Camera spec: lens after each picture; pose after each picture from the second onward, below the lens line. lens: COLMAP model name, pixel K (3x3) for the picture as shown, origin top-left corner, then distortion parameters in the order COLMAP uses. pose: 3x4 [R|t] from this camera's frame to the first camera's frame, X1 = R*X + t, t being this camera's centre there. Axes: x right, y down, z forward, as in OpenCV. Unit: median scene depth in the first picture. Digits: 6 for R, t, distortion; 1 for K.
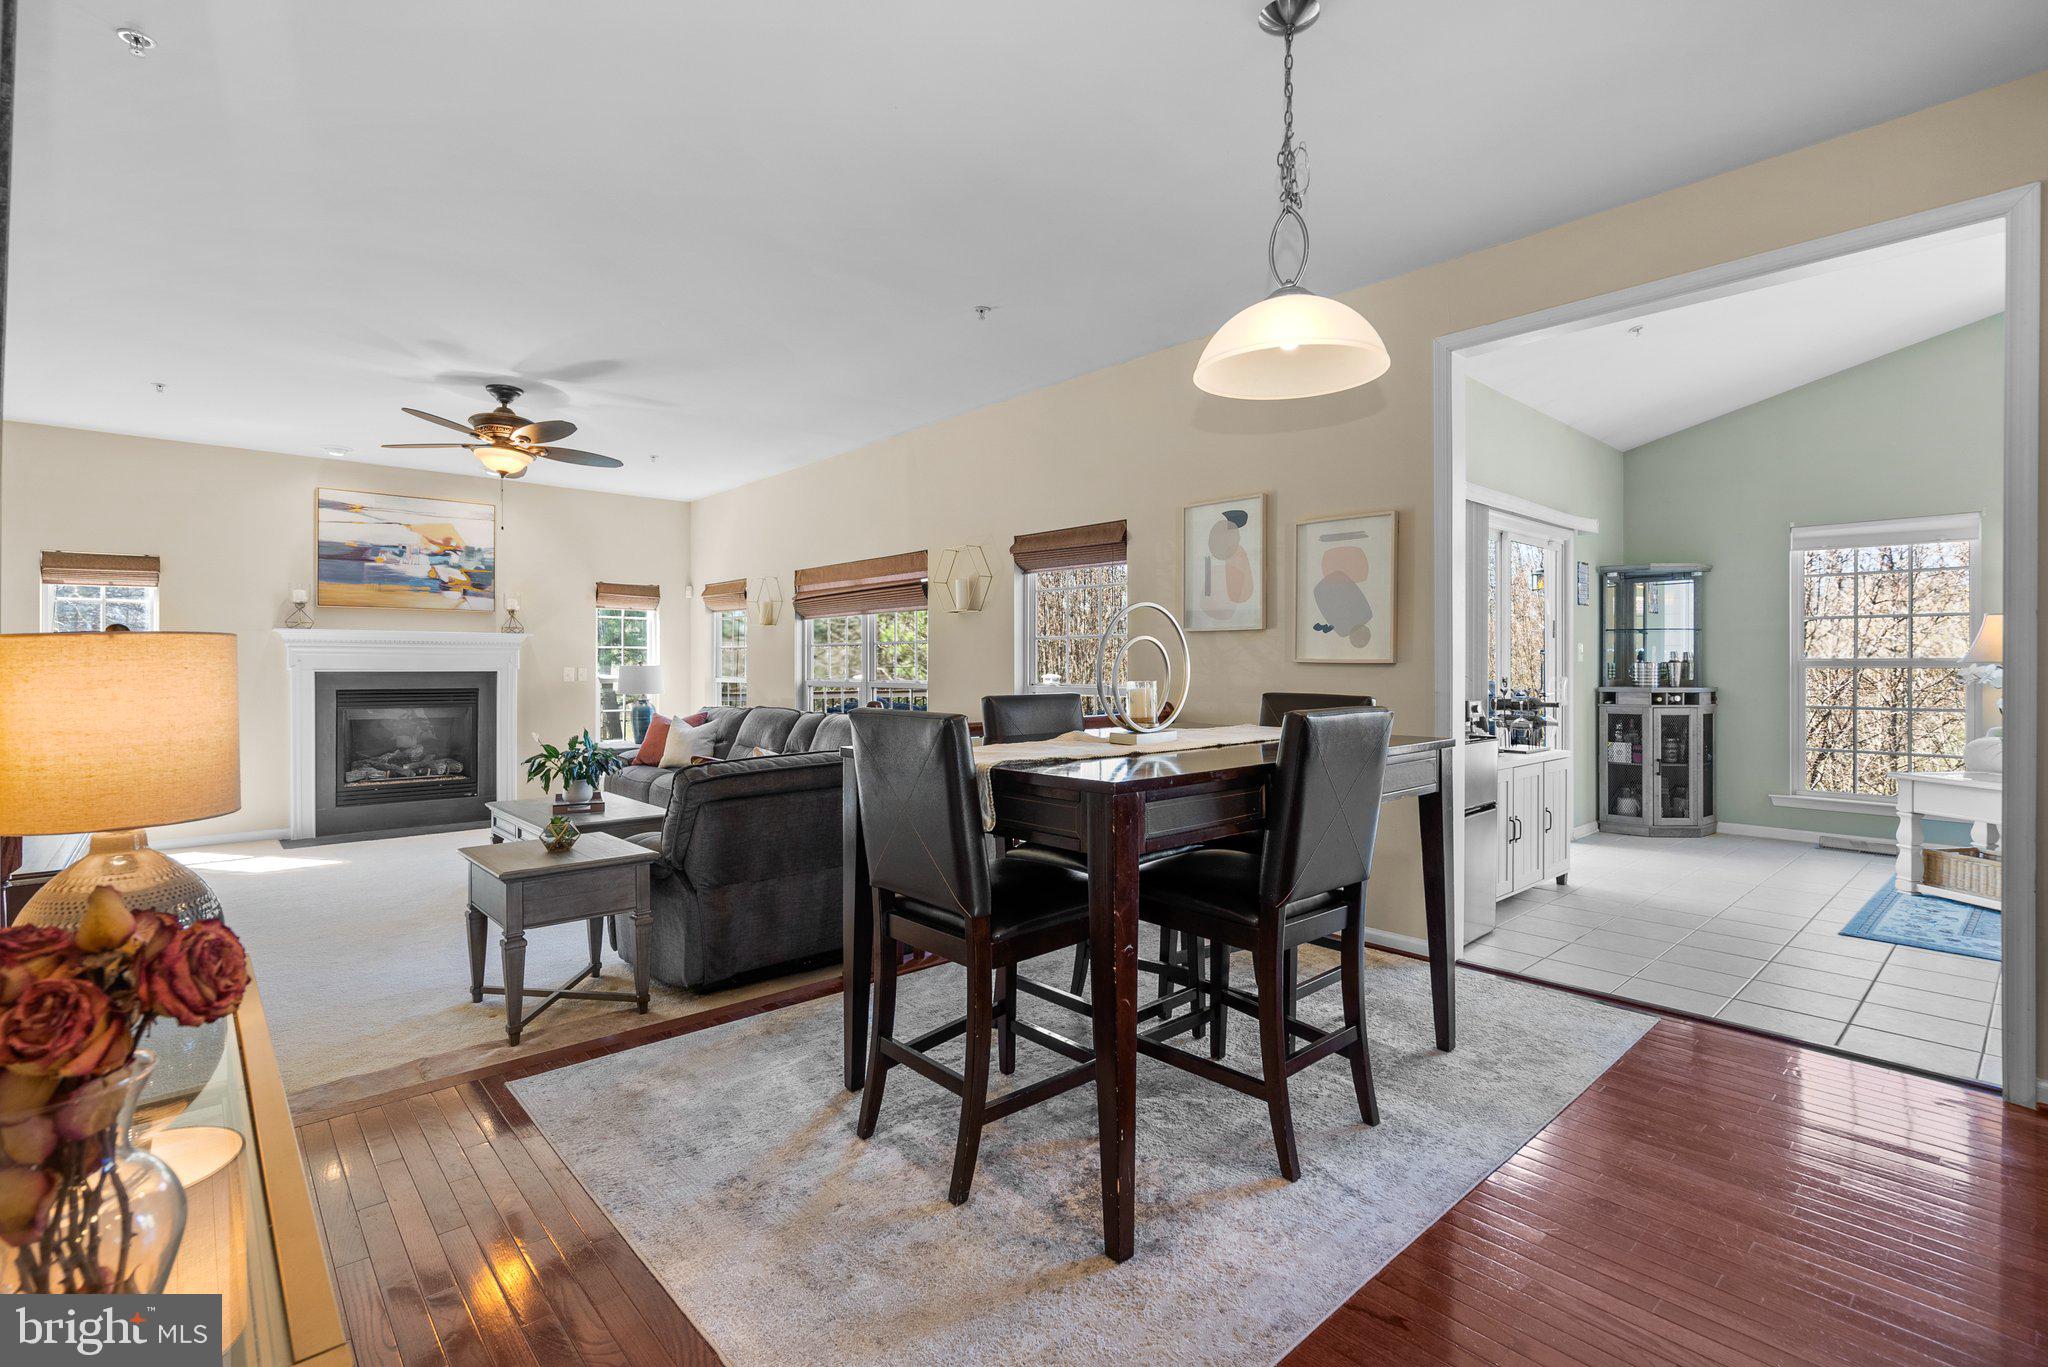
lens RADIAL K [[941.6, 0, 1011.0], [0, 941.6, 664.9], [0, 0, 1]] dist [-0.007730, 0.003673]
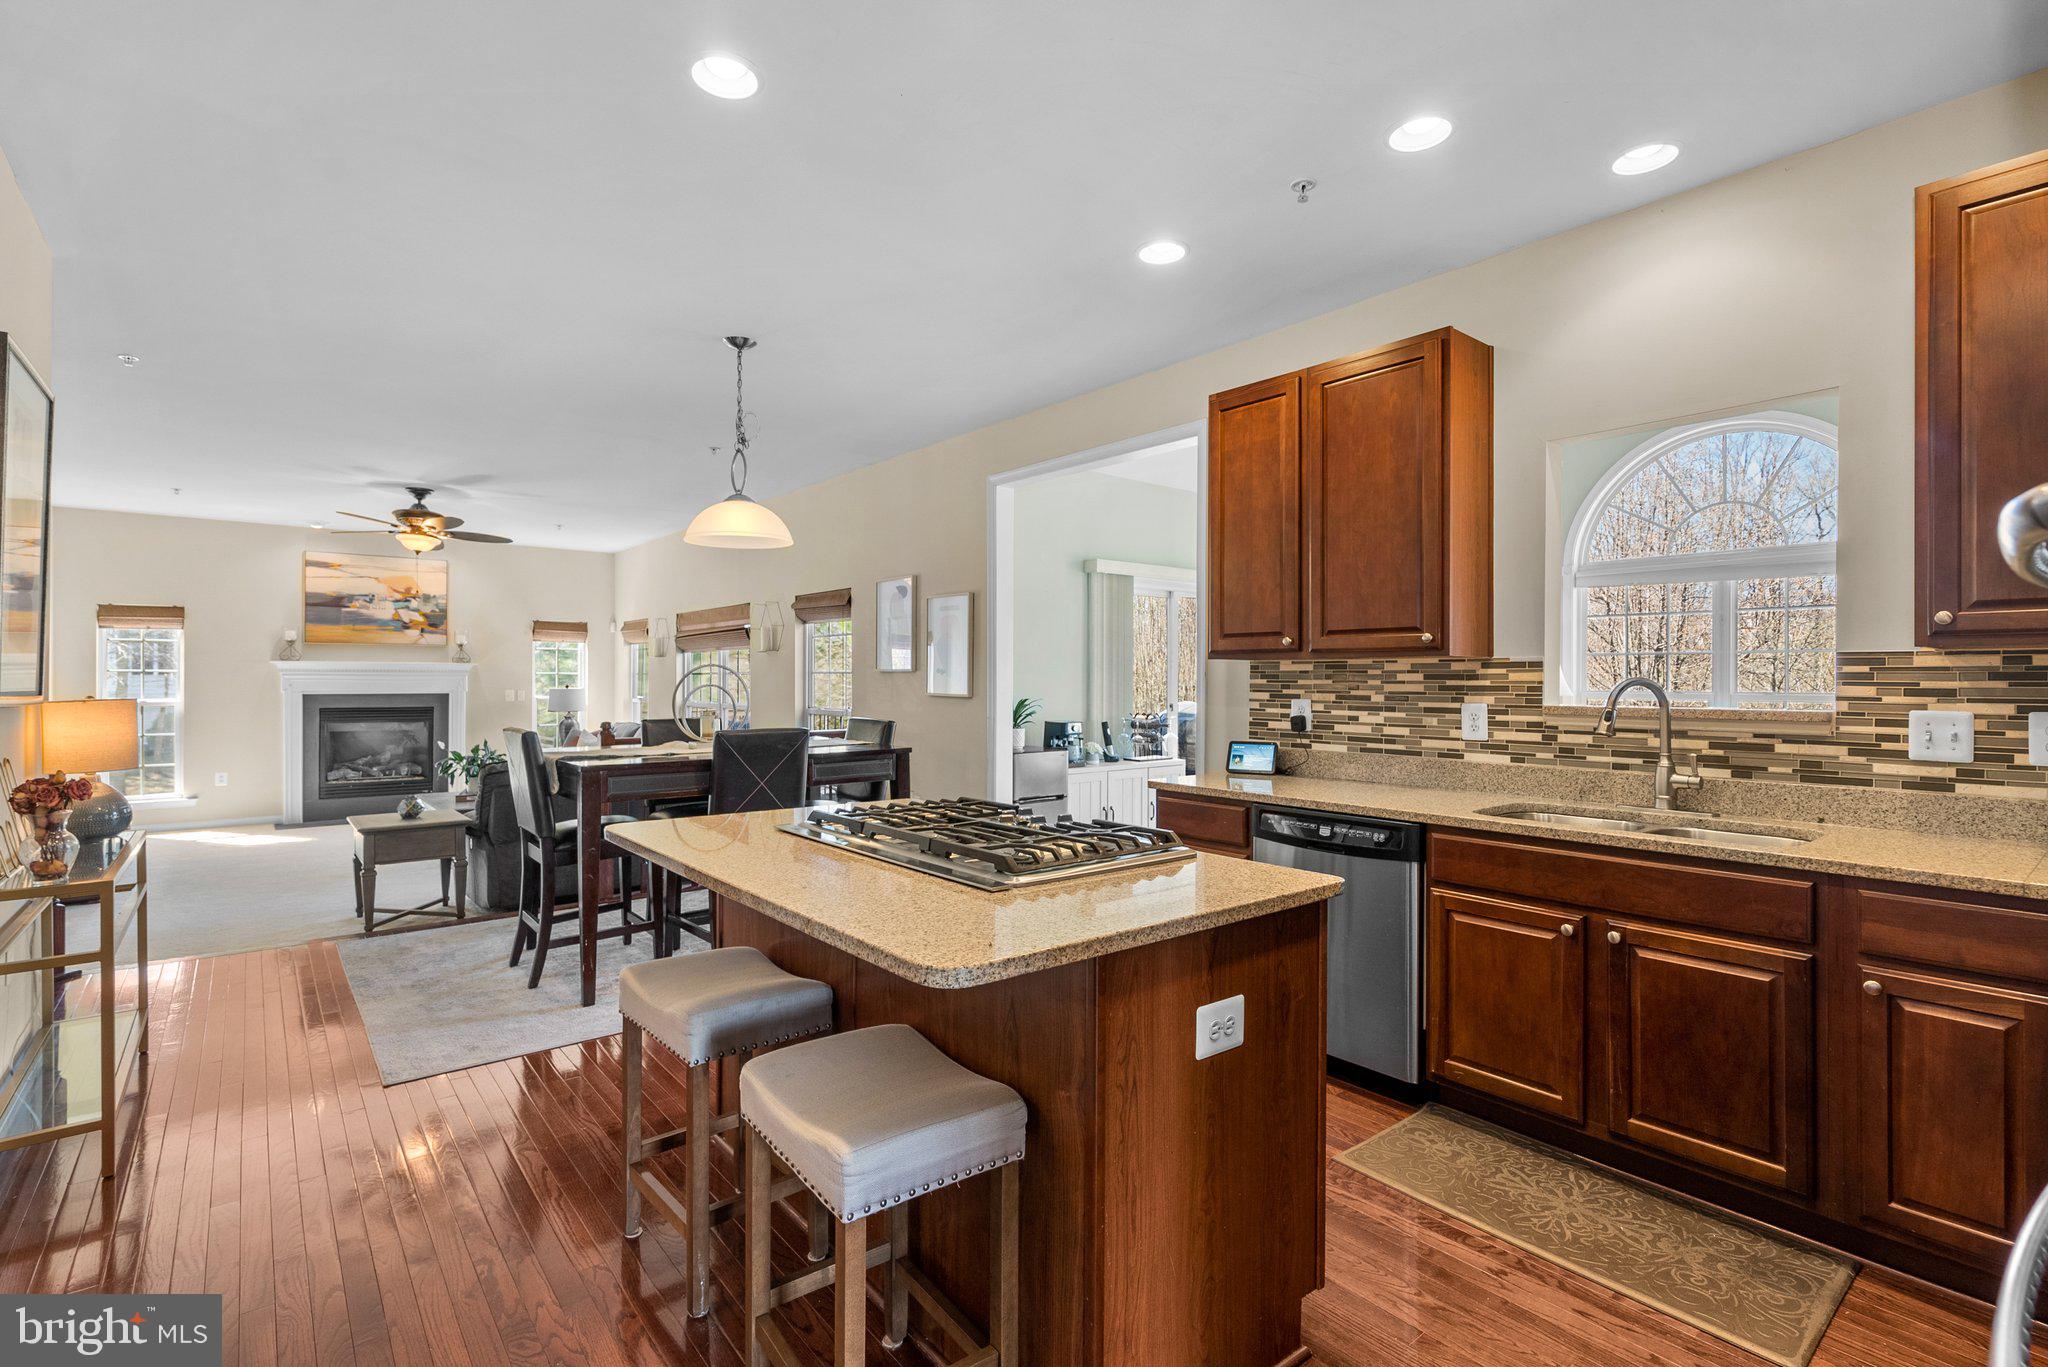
lens RADIAL K [[941.6, 0, 1010.8], [0, 941.6, 678.3], [0, 0, 1]] dist [-0.007730, 0.003673]
pose [[0.999116, 0.001675, -0.042008, 0.282163], [-0.001649, 0.999998, 0.000669, -0.016527], [0.042009, -0.000599, 0.999117, -0.245116]]
